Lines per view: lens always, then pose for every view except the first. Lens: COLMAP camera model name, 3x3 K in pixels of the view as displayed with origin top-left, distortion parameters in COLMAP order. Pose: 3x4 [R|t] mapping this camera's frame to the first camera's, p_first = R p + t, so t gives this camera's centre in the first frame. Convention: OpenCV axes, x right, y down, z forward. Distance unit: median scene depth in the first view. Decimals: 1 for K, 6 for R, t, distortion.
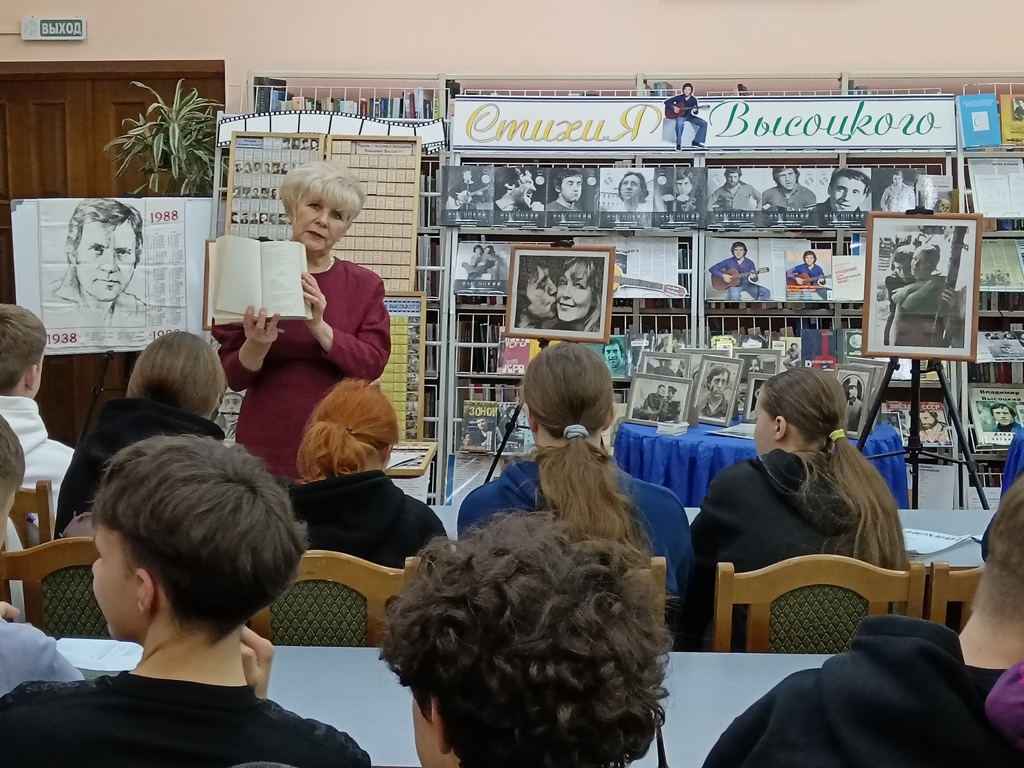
lens RADIAL K [[1731.1, 0, 512.0], [0, 1731.1, 384.0], [0, 0, 1]] dist [0.243225, -1.538861]
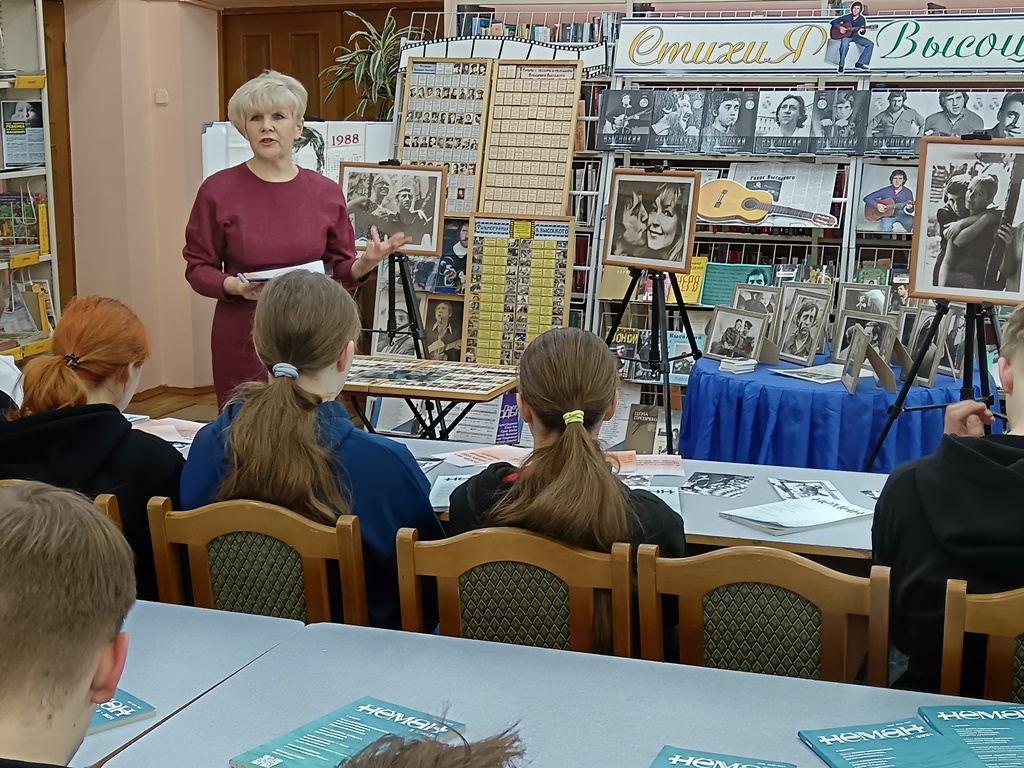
lens RADIAL K [[1562.1, 0, 512.0], [0, 1562.1, 384.0], [0, 0, 1]] dist [0.176629, -0.949244]
pose [[0.957699, 0.051754, -0.283081, 0.176337], [-0.036276, 0.997560, 0.059651, -0.008968], [0.285477, -0.046859, 0.957239, 0.114891]]
